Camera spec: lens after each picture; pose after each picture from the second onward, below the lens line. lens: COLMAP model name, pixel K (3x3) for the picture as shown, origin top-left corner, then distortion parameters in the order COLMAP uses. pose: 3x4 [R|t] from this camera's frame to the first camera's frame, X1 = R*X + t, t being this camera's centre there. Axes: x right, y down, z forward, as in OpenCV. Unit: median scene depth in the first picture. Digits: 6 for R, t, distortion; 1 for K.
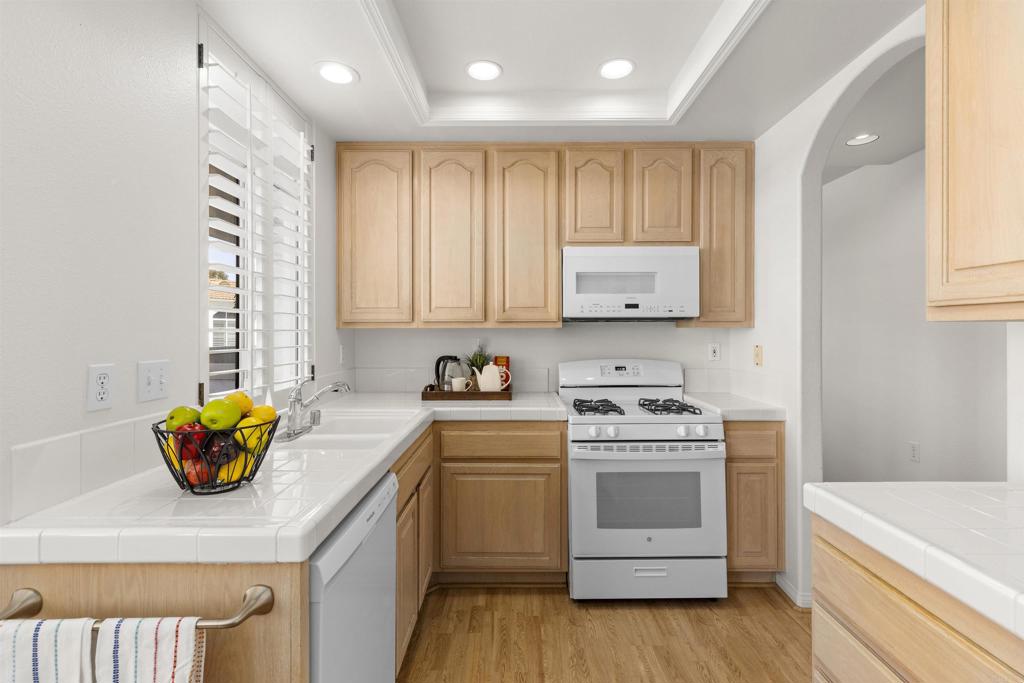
lens RADIAL K [[461.3, 0, 510.3], [0, 461.3, 331.0], [0, 0, 1]] dist [0.003320, 0.000470]
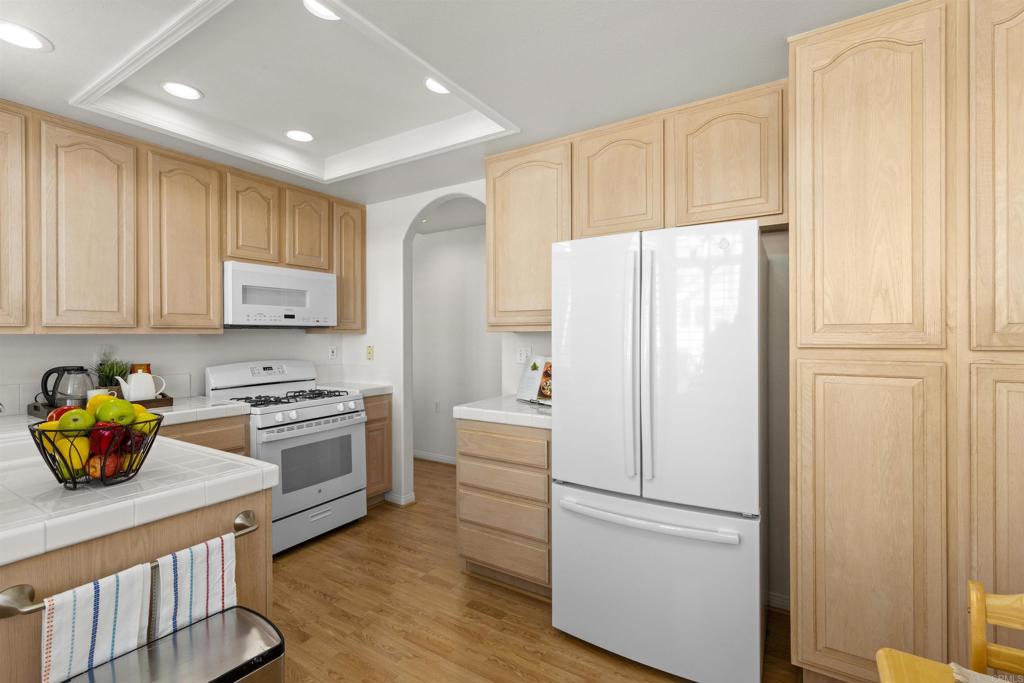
lens RADIAL K [[461.3, 0, 514.6], [0, 461.3, 337.4], [0, 0, 1]] dist [0.003320, 0.000470]
pose [[0.532028, -0.004931, 0.846712, -0.461389], [0.005090, 0.999984, 0.002626, 0.002031], [-0.846711, 0.002913, 0.532044, -0.171222]]
